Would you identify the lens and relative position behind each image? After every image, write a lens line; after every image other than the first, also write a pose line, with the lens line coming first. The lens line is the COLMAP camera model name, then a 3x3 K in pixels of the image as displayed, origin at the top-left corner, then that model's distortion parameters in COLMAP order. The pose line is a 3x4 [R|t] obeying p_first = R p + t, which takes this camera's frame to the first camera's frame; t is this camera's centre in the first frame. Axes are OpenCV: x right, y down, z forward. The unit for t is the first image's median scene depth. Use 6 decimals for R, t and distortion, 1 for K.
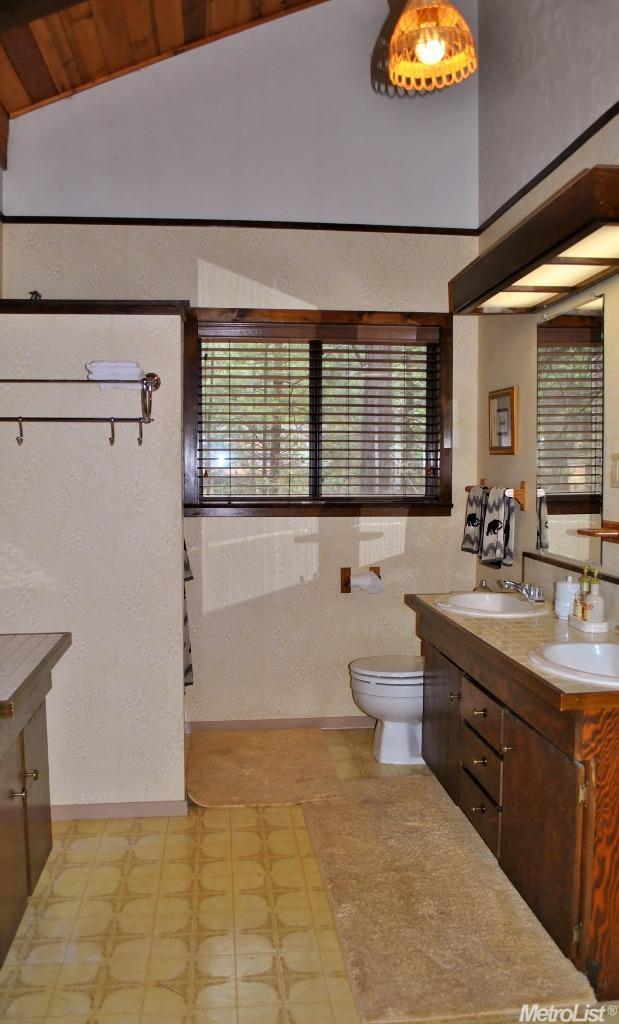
lens RADIAL K [[846.8, 0, 309.5], [0, 846.8, 512.0], [0, 0, 1]] dist [-0.007139, -0.002338]
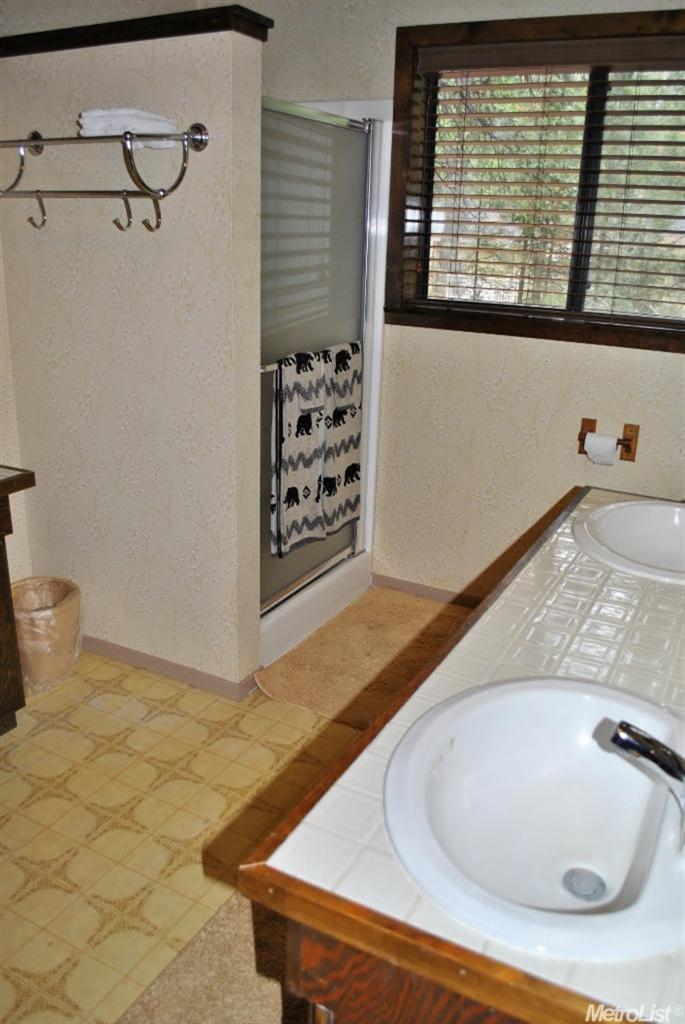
lens RADIAL K [[838.5, 0, 342.7], [0, 838.5, 490.3], [0, 0, 1]] dist [-0.050945, 0.003857]
pose [[0.827707, 0.198026, -0.525059, 0.327841], [-0.066869, 0.963805, 0.258086, -0.055493], [0.557162, -0.178510, 0.810990, 0.444411]]
